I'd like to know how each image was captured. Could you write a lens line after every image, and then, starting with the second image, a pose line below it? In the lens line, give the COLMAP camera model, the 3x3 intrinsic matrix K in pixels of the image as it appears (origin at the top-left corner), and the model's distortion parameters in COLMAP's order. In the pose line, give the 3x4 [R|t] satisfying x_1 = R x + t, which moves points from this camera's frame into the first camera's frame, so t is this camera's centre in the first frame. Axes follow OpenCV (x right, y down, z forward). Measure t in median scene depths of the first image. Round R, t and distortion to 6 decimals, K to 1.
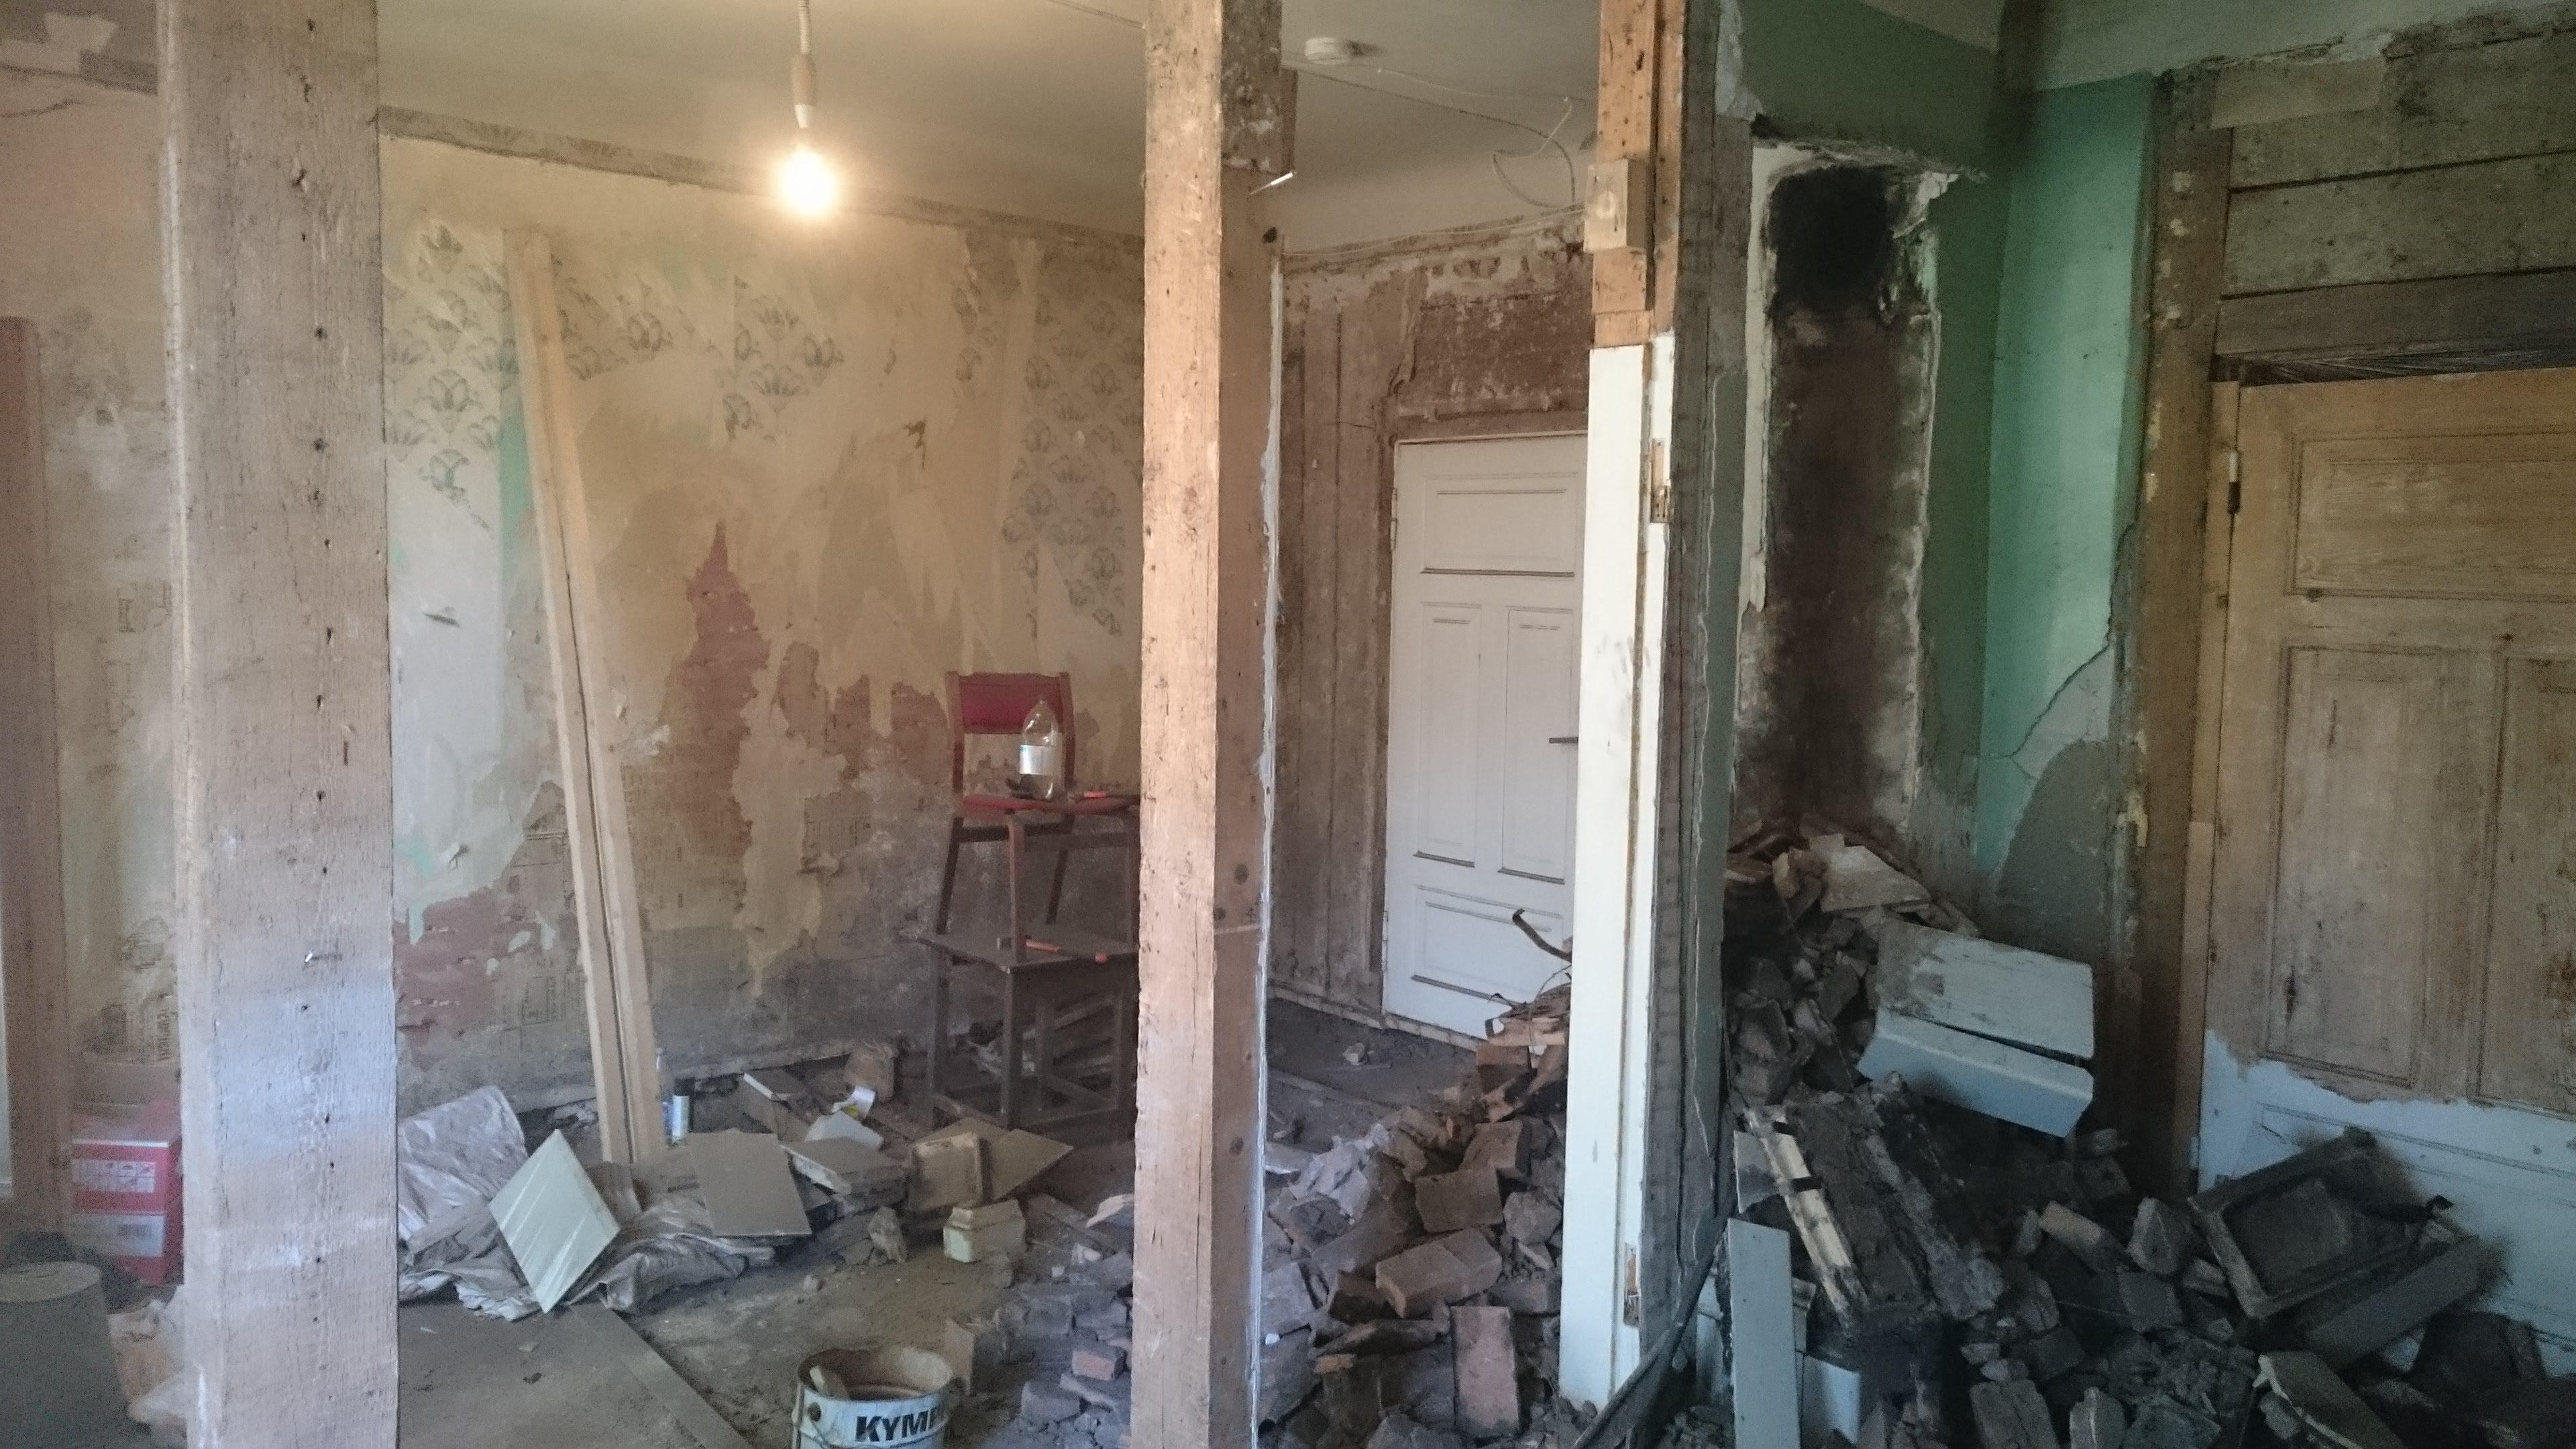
lens RADIAL K [[1977.4, 0, 1286.4], [0, 1977.4, 728.7], [0, 0, 1]] dist [0.043329, 0.008072]
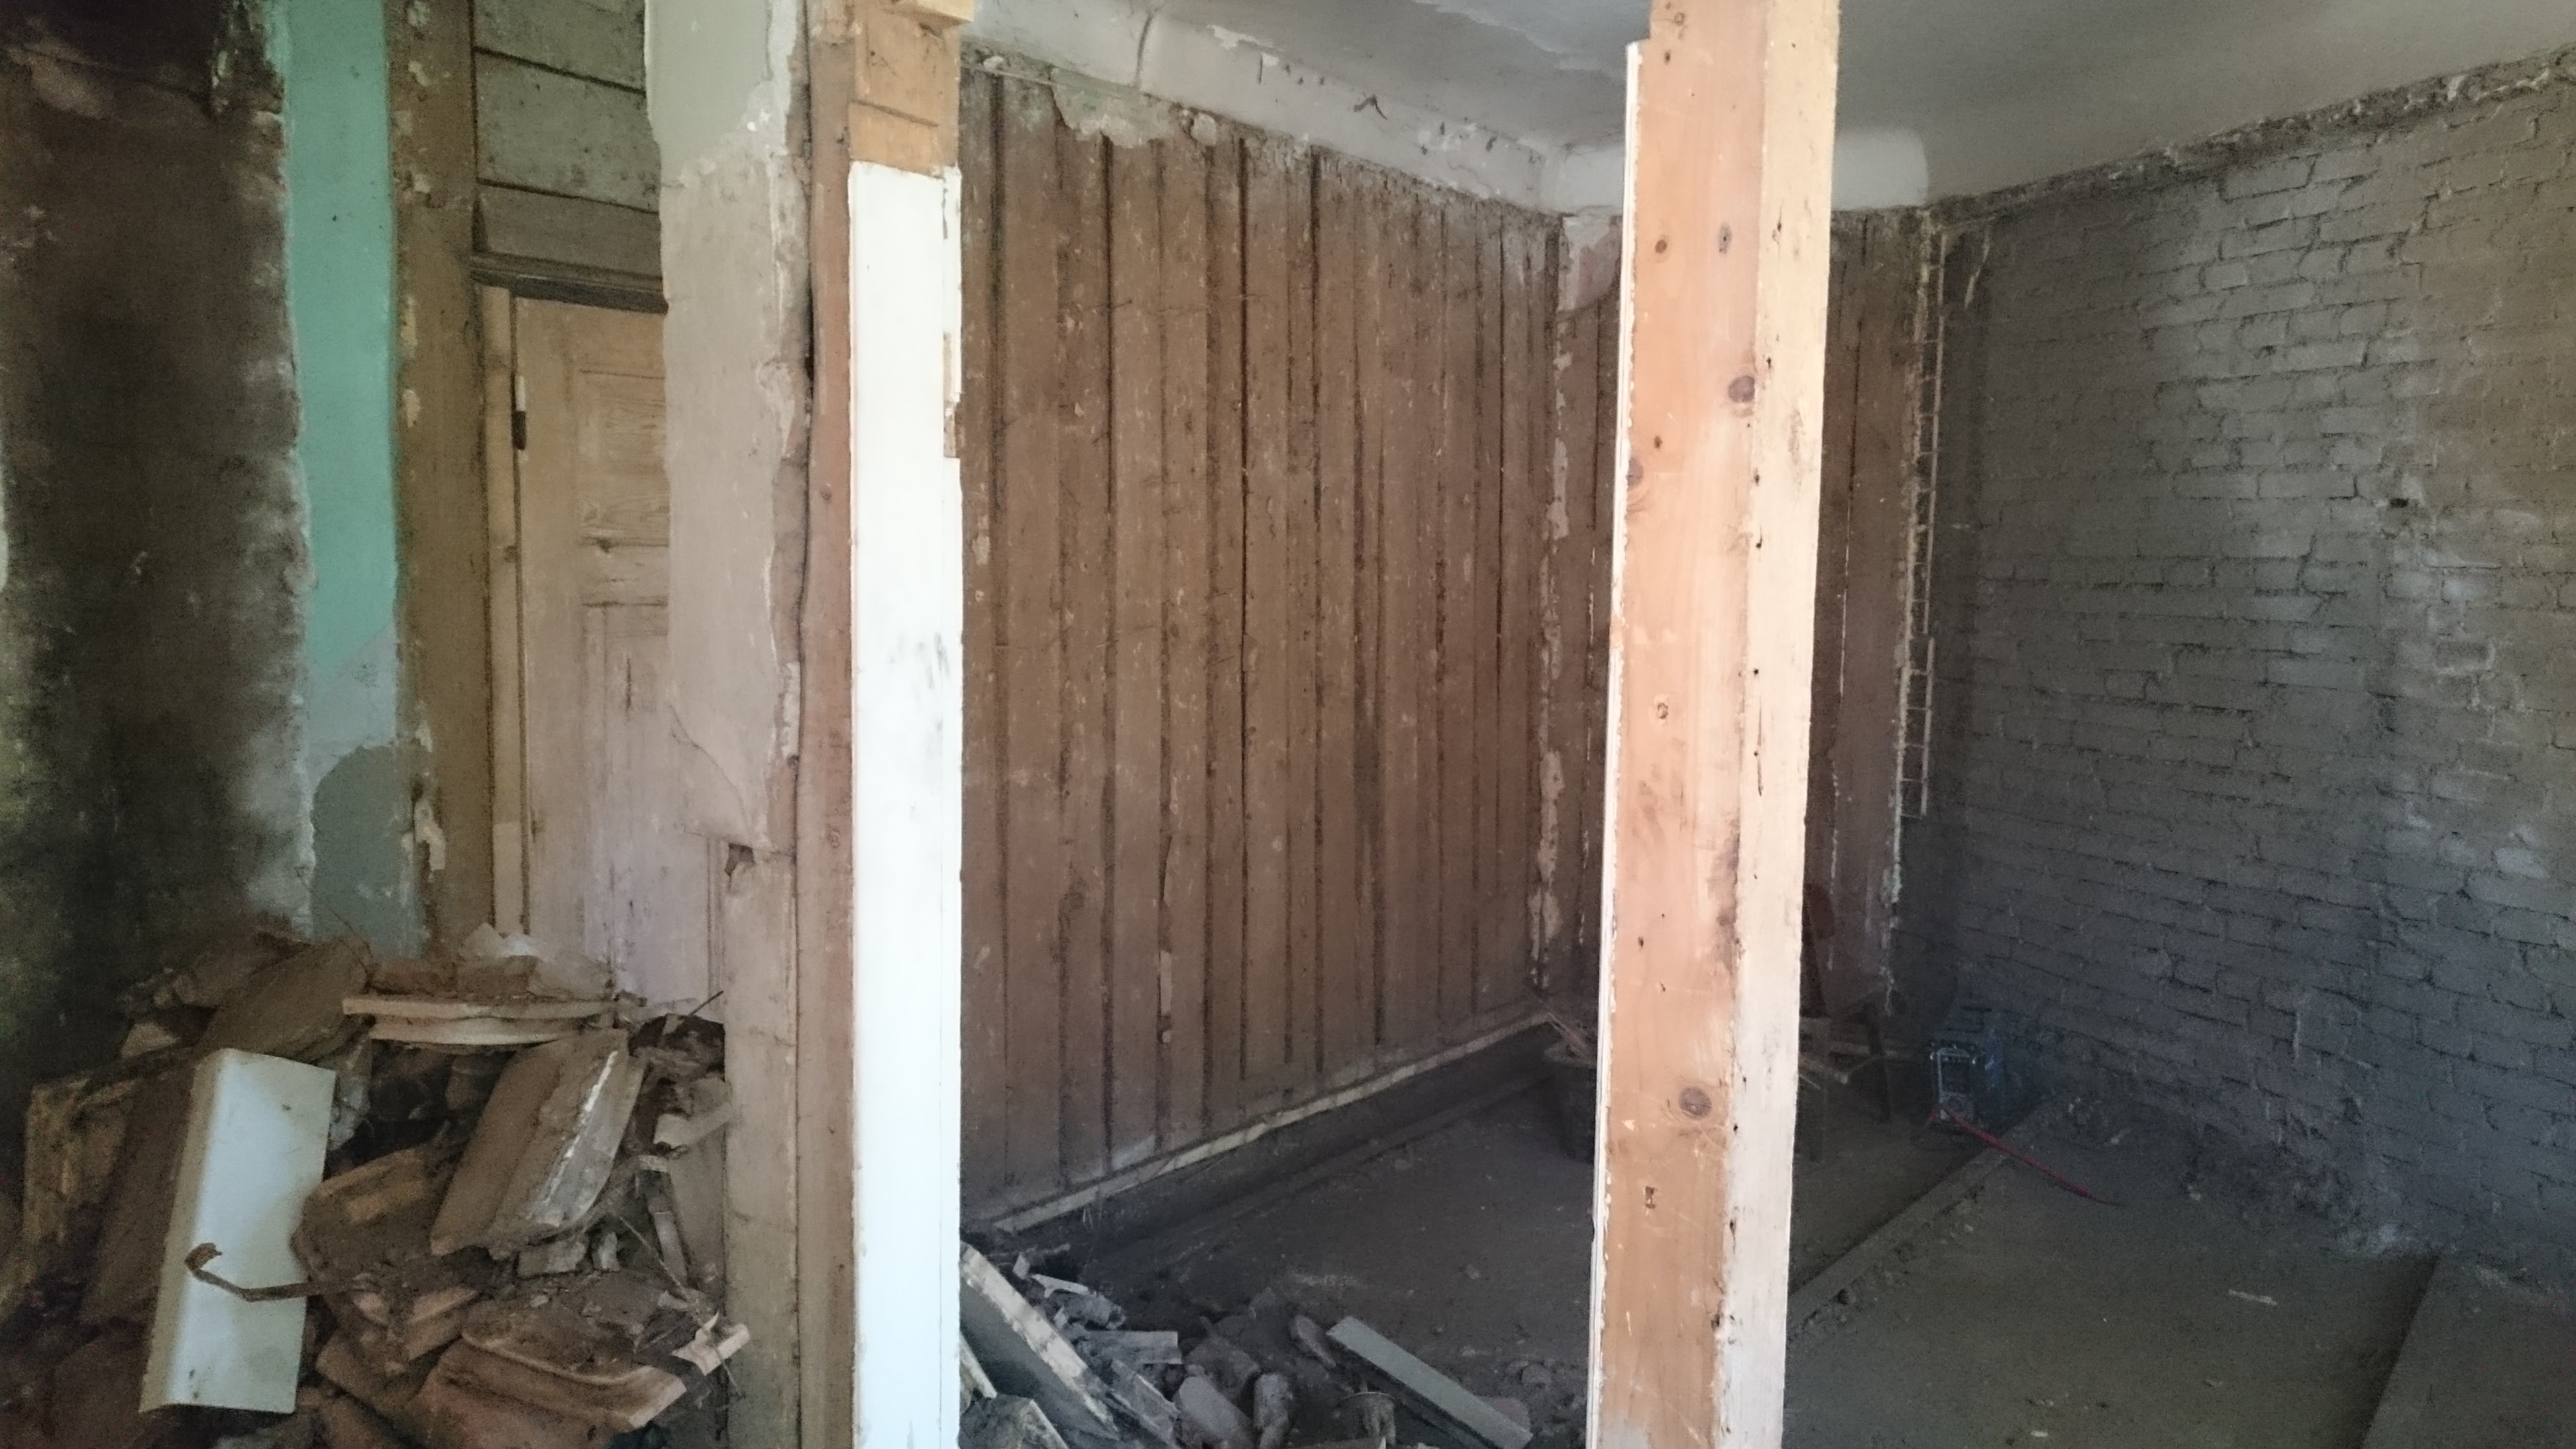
lens RADIAL K [[1977.4, 0, 1271.9], [0, 1977.4, 705.7], [0, 0, 1]] dist [0.043329, 0.008072]
pose [[-0.262553, -0.100069, 0.959715, -0.415588], [0.065640, 0.990452, 0.121231, -0.081048], [-0.962682, 0.094826, -0.253478, 0.911998]]
